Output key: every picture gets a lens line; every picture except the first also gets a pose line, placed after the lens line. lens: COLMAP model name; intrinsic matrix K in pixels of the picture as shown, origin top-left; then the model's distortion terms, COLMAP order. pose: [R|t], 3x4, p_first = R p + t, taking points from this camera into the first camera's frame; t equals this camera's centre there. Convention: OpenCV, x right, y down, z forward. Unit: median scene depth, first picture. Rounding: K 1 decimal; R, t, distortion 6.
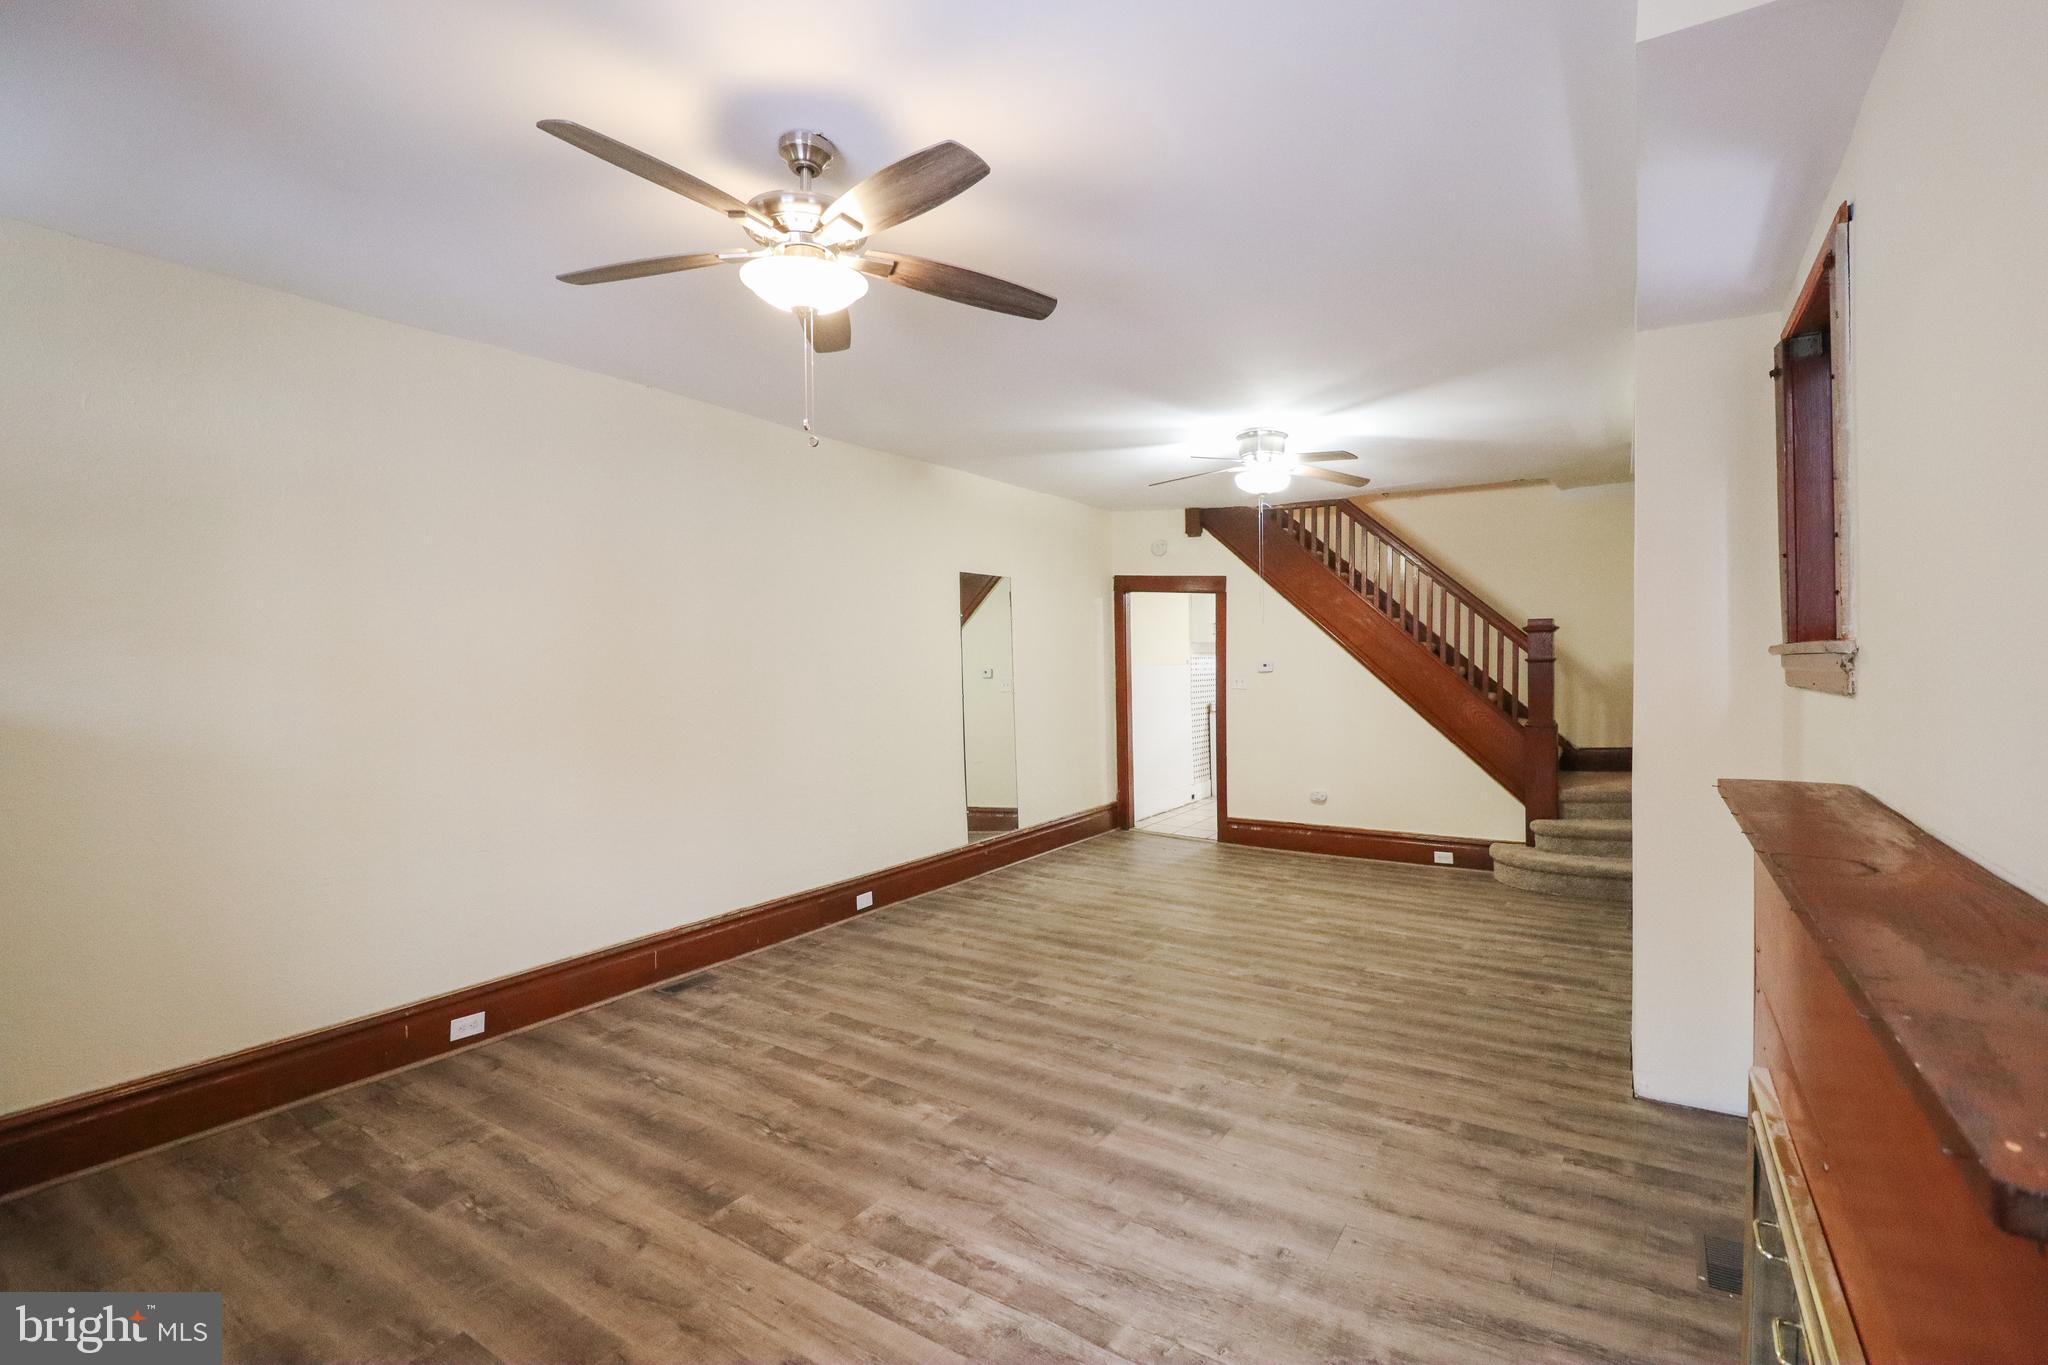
lens RADIAL K [[945.7, 0, 1042.5], [0, 945.7, 671.2], [0, 0, 1]] dist [0.004099, -0.015012]
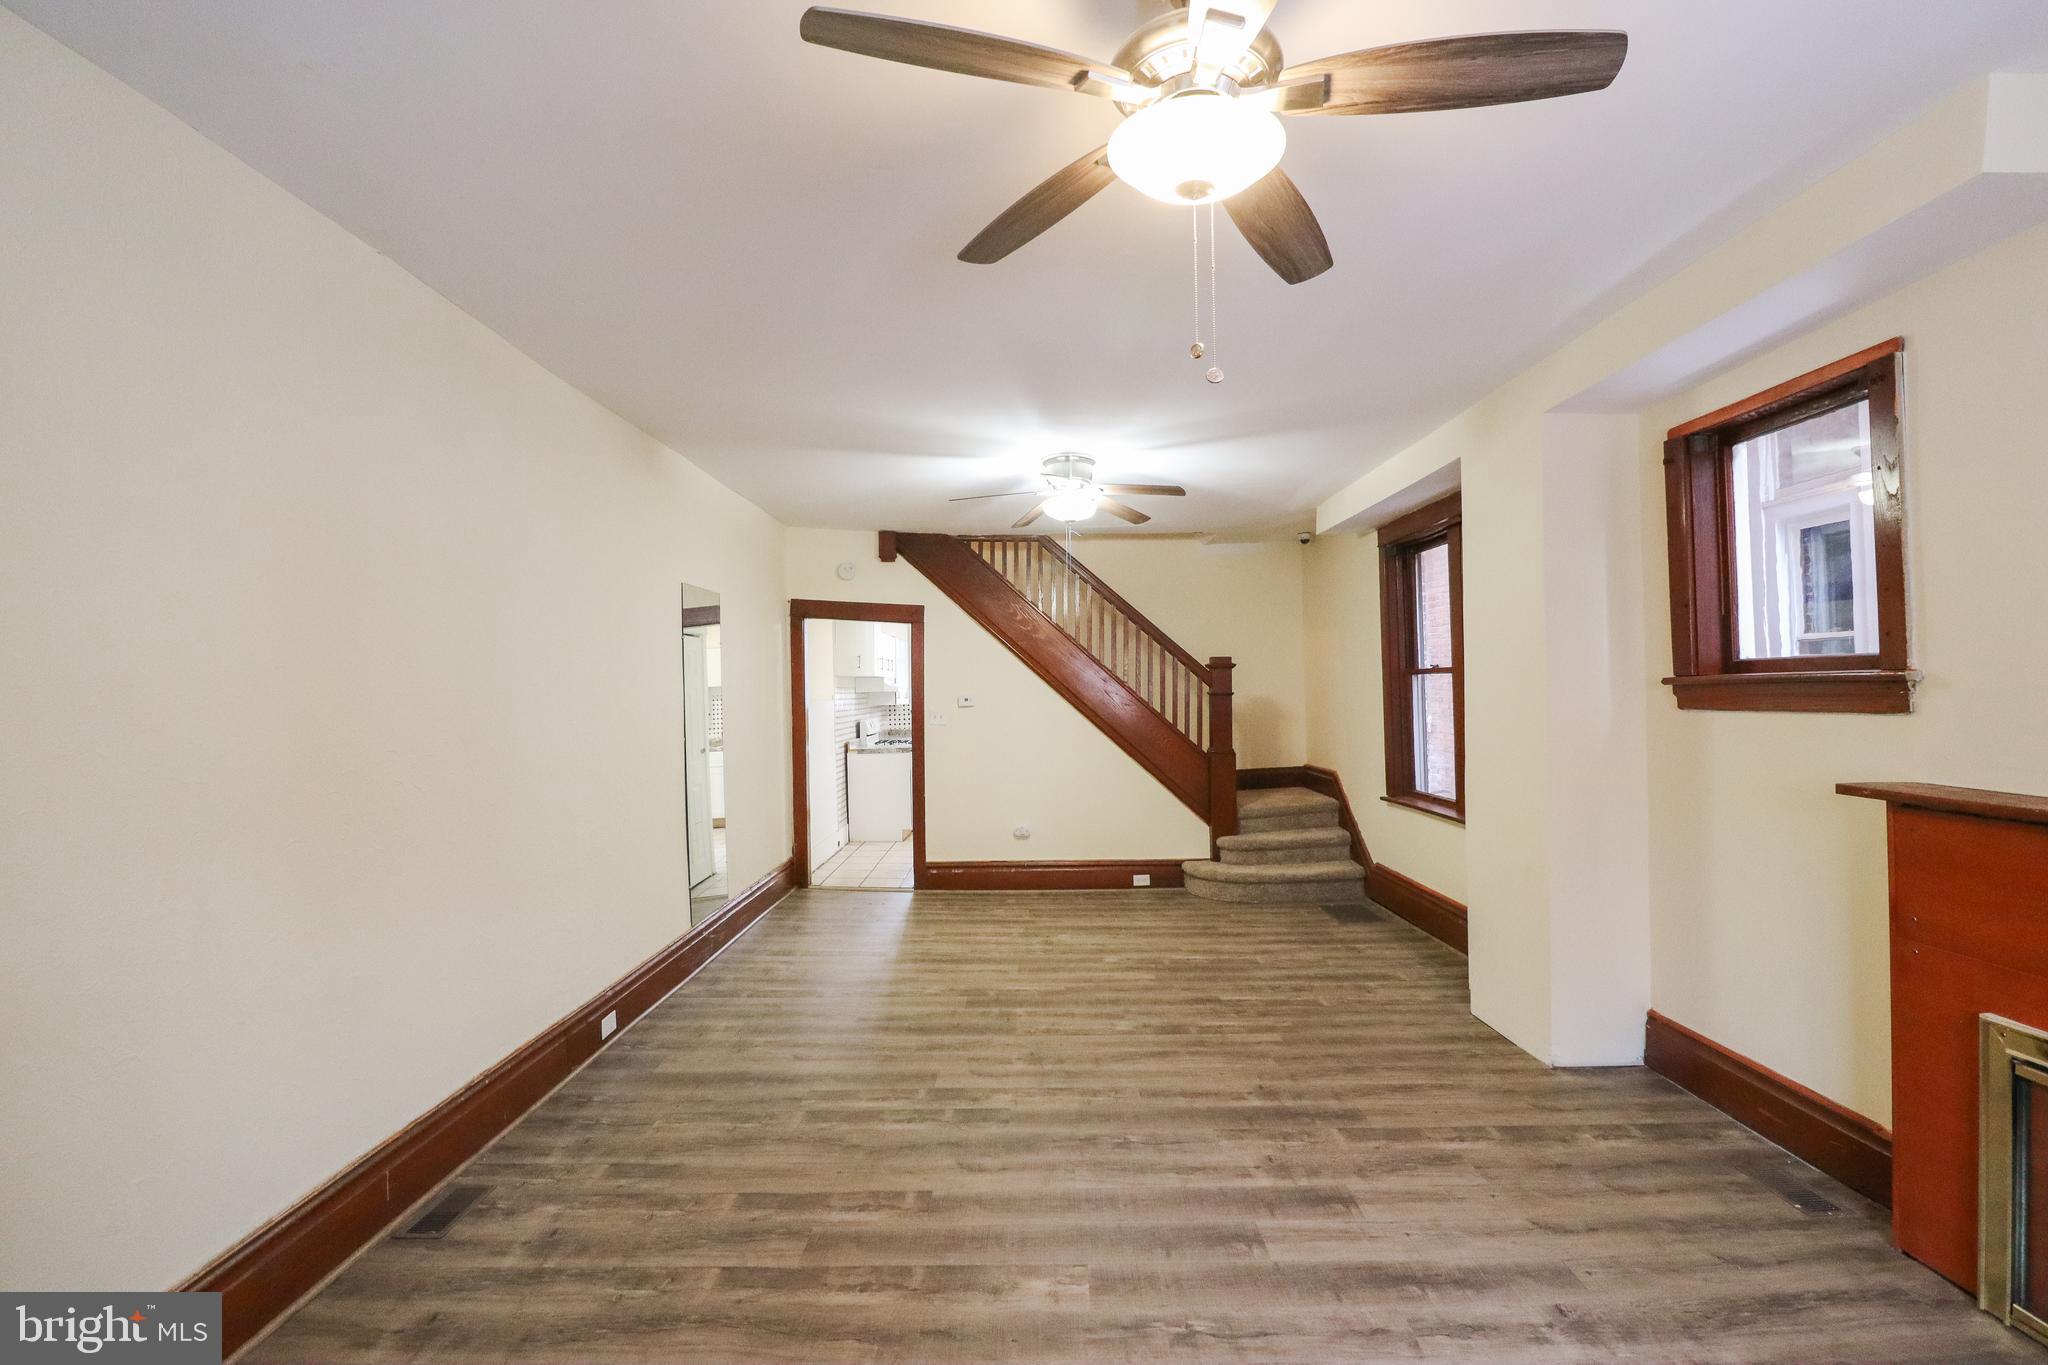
lens RADIAL K [[945.7, 0, 1042.5], [0, 945.7, 671.2], [0, 0, 1]] dist [0.004099, -0.015012]
pose [[0.840923, 0.011522, 0.541032, -0.353237], [0.009658, 0.999295, -0.036293, 0.000914], [-0.541068, 0.035745, 0.840219, 0.232462]]
